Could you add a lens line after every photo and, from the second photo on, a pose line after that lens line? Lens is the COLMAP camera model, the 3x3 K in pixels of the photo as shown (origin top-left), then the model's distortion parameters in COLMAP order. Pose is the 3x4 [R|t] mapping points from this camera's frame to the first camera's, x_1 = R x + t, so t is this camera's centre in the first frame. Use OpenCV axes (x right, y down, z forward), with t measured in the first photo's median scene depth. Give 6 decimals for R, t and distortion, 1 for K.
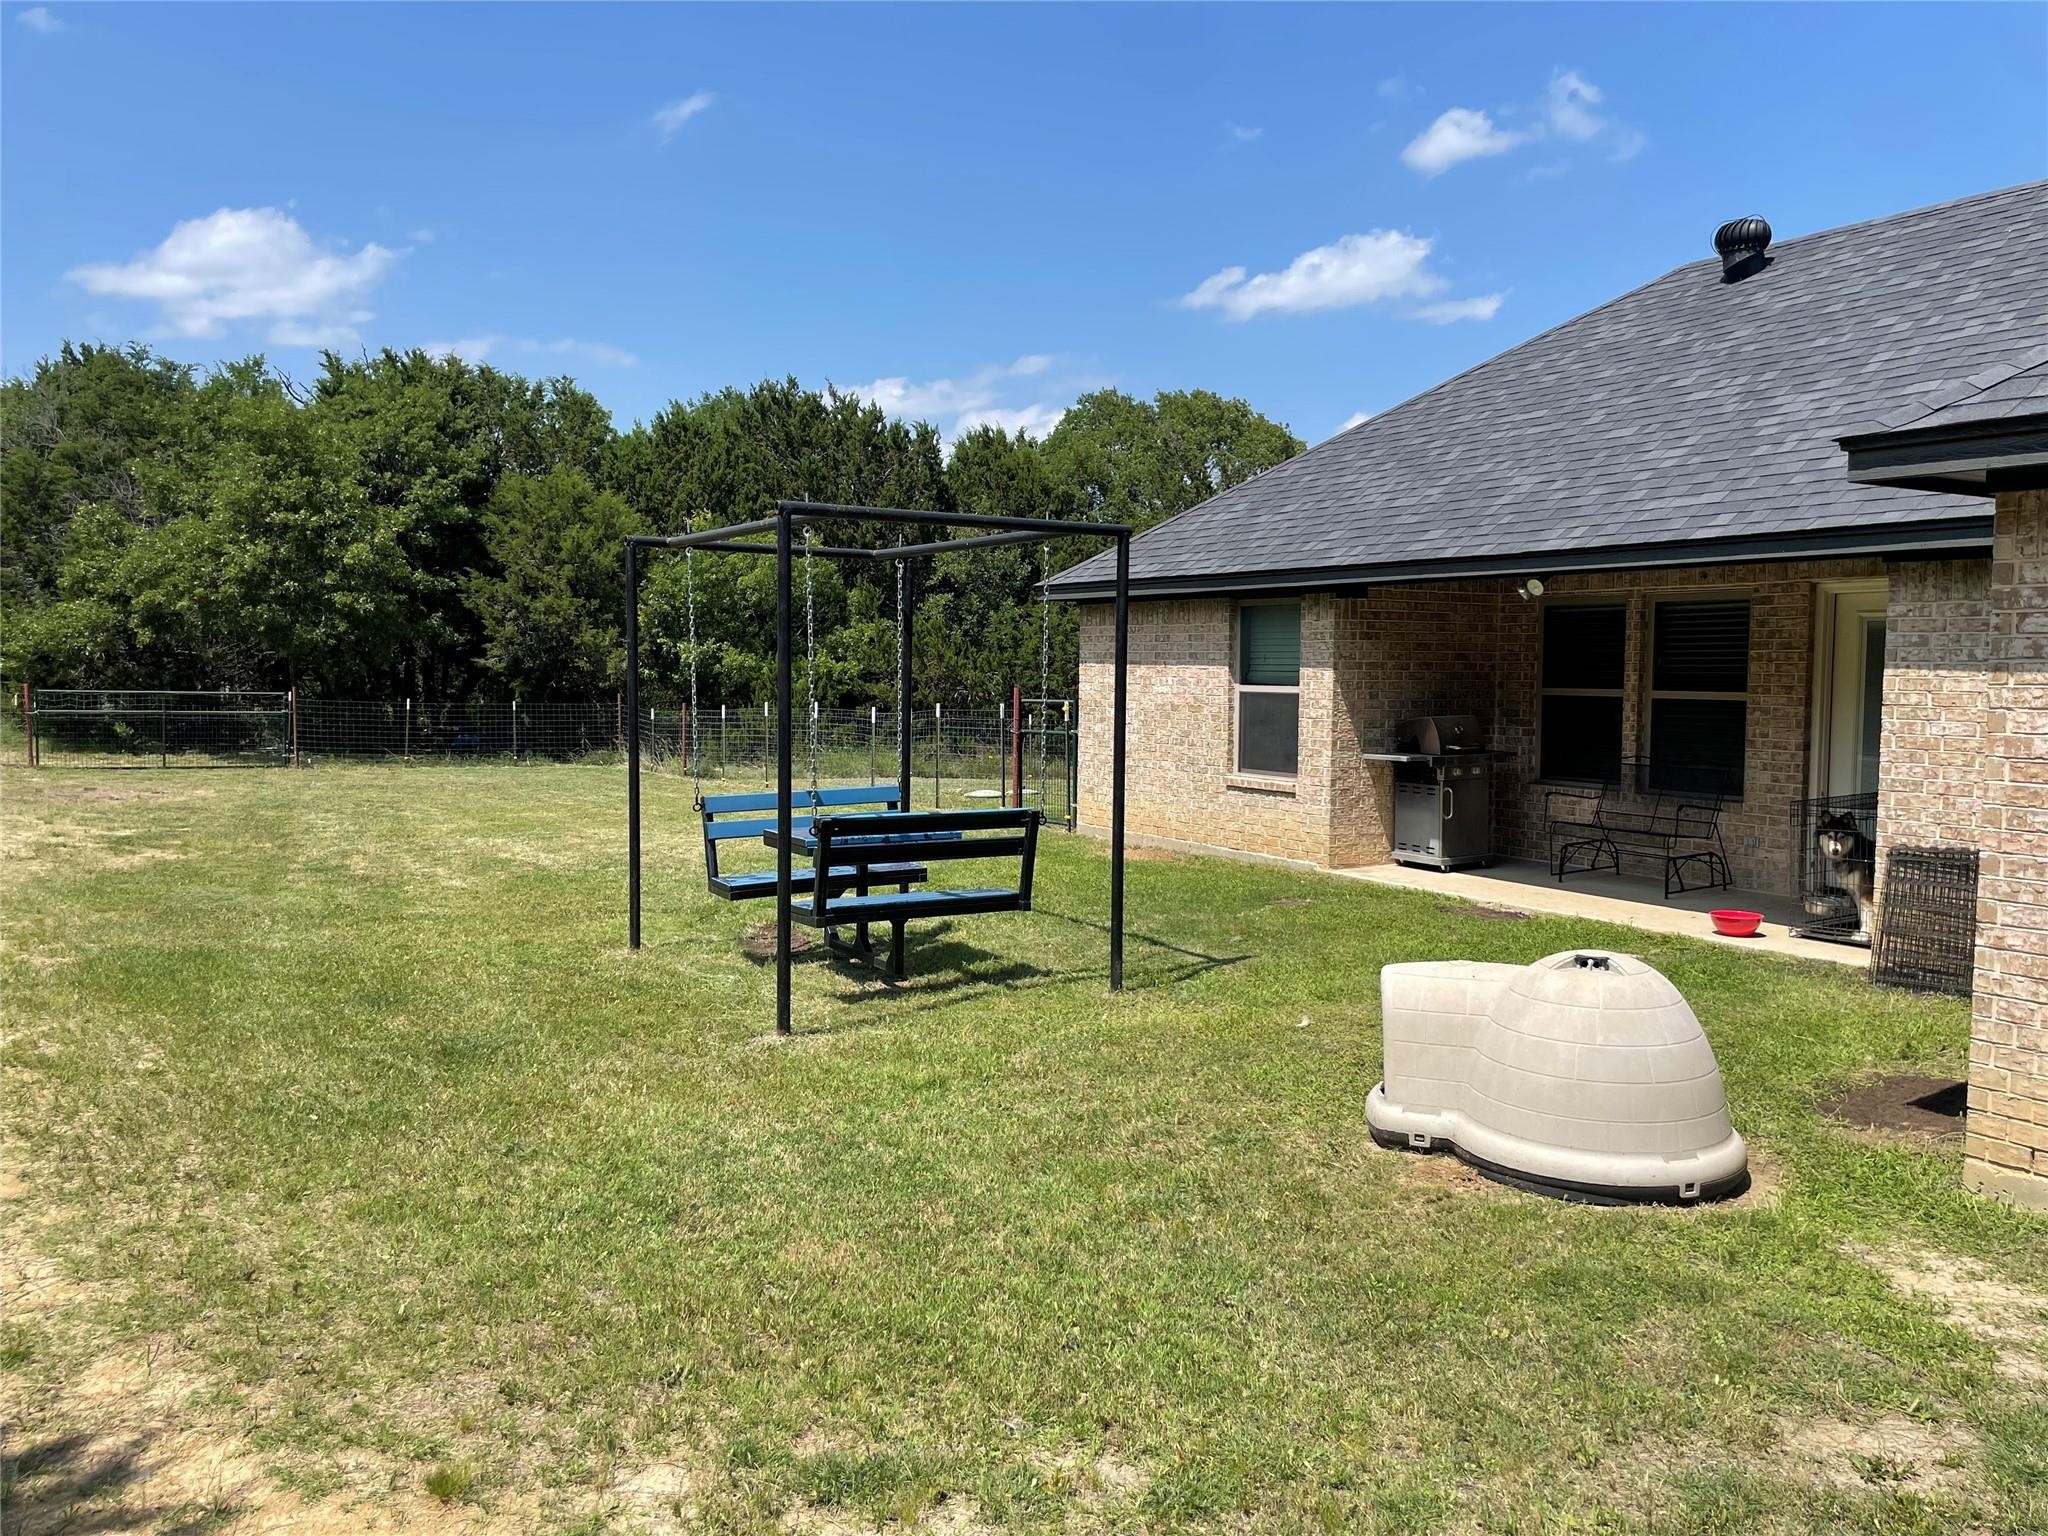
lens RADIAL K [[1535.3, 0, 1031.3], [0, 1535.3, 772.5], [0, 0, 1]] dist [0.111862, -0.157770]
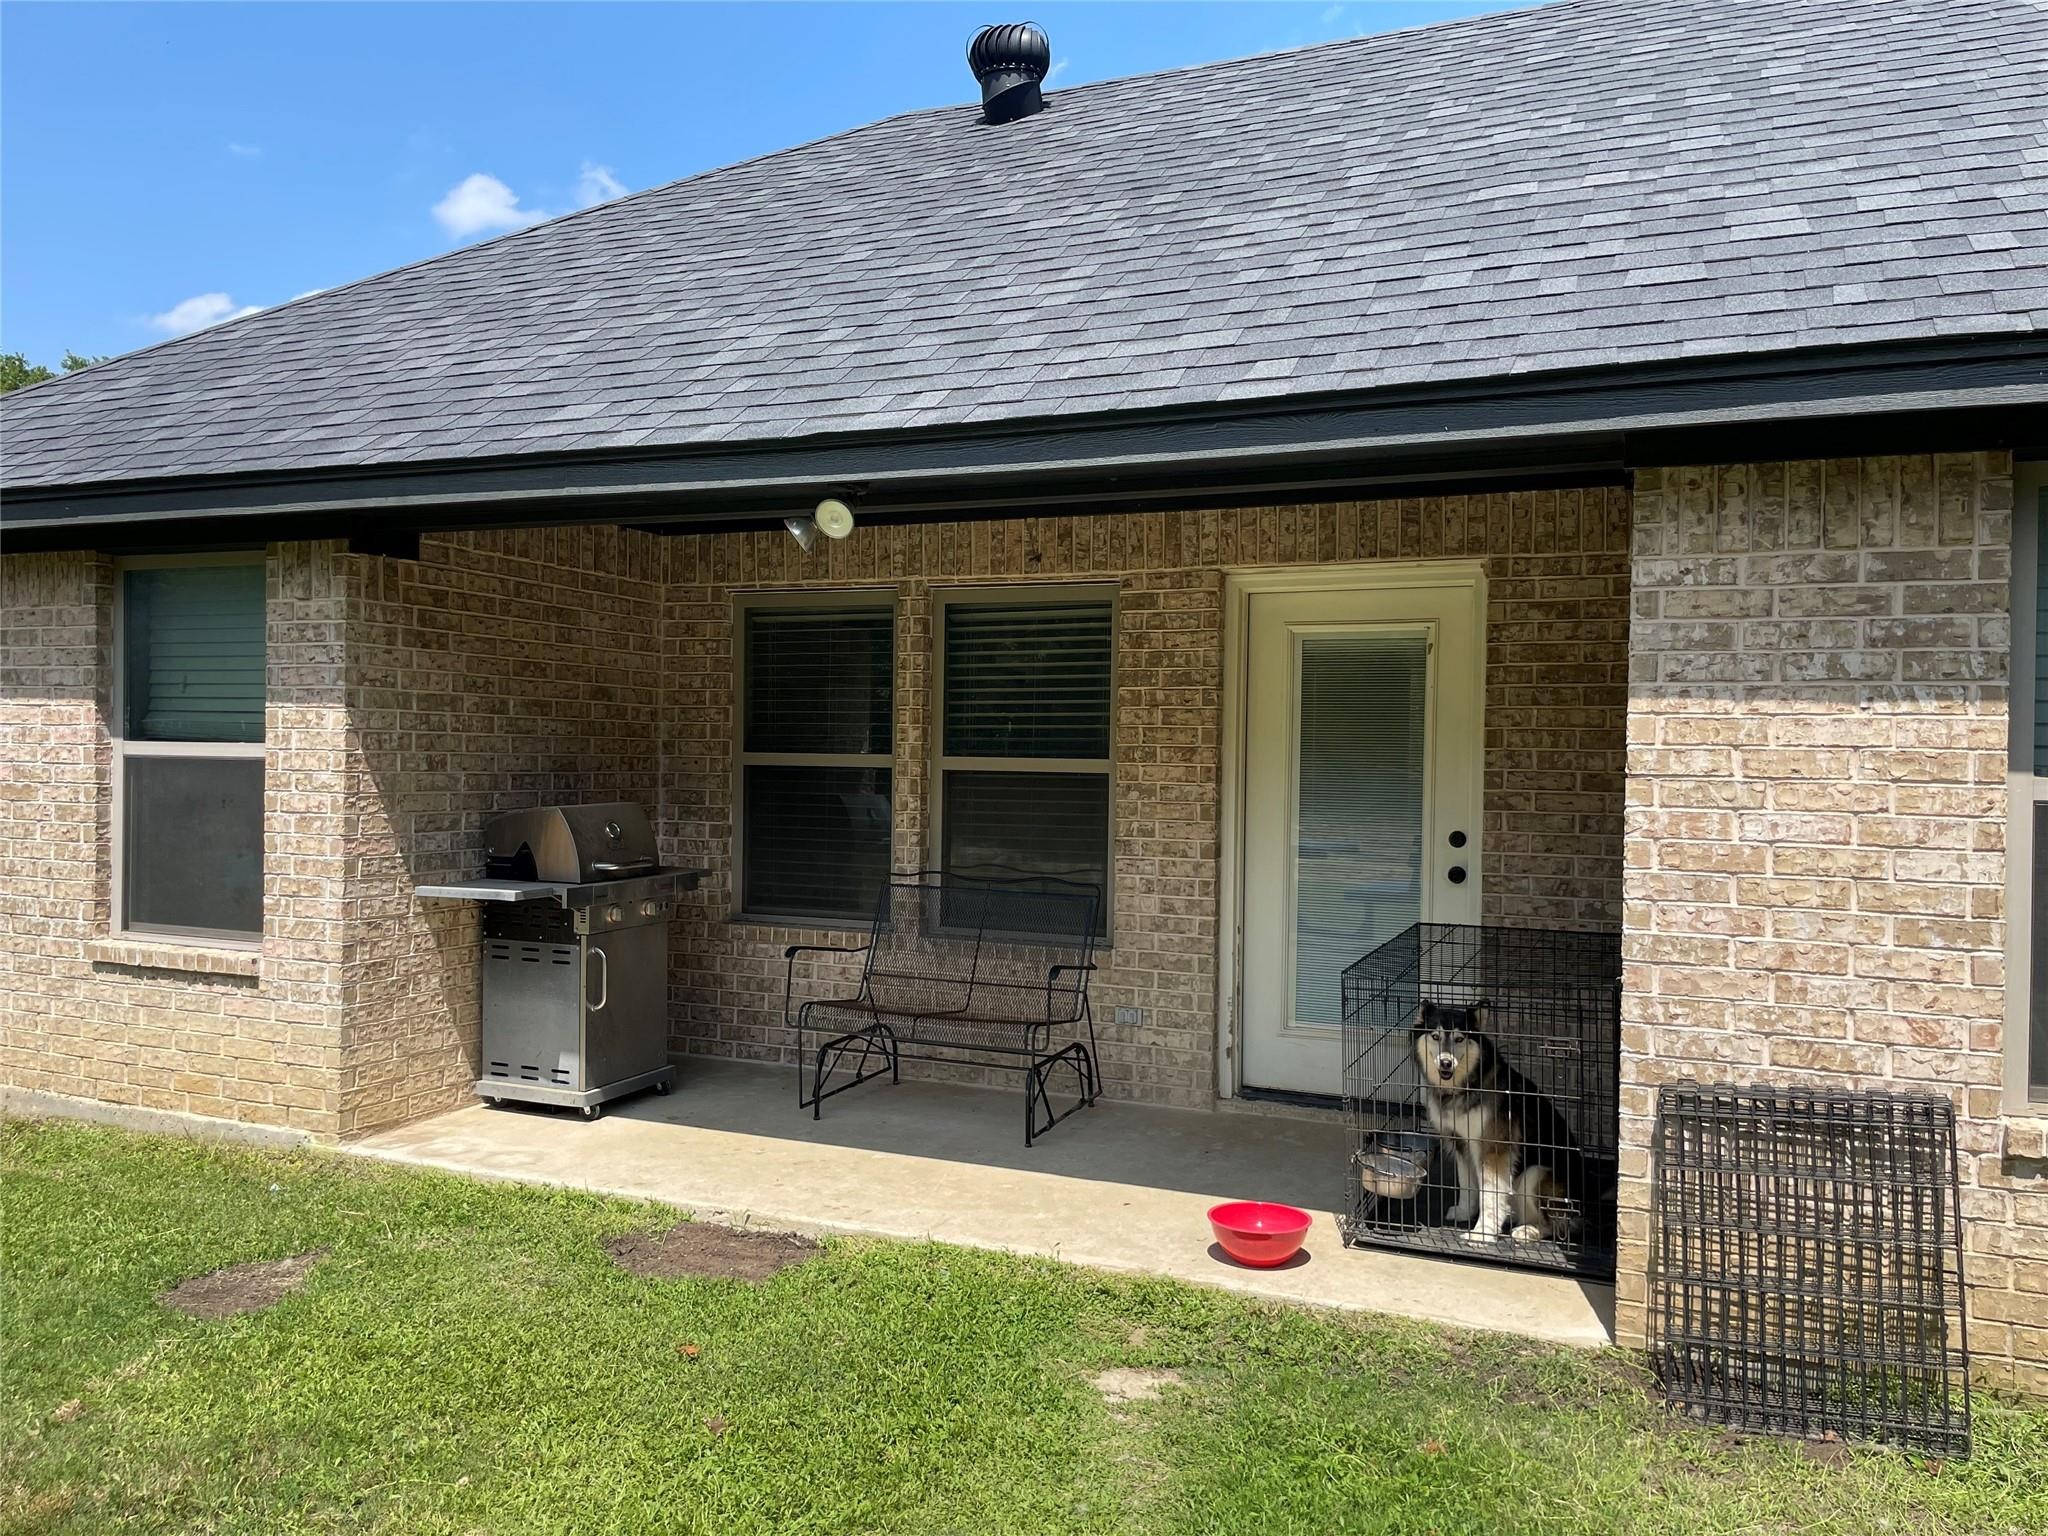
lens RADIAL K [[1535.3, 0, 1031.3], [0, 1535.3, 772.5], [0, 0, 1]] dist [0.111862, -0.157770]
pose [[0.814941, -0.000700, 0.579543, 0.093443], [0.031123, 0.998609, -0.042558, -0.020984], [-0.578707, 0.052719, 0.813830, 0.506743]]
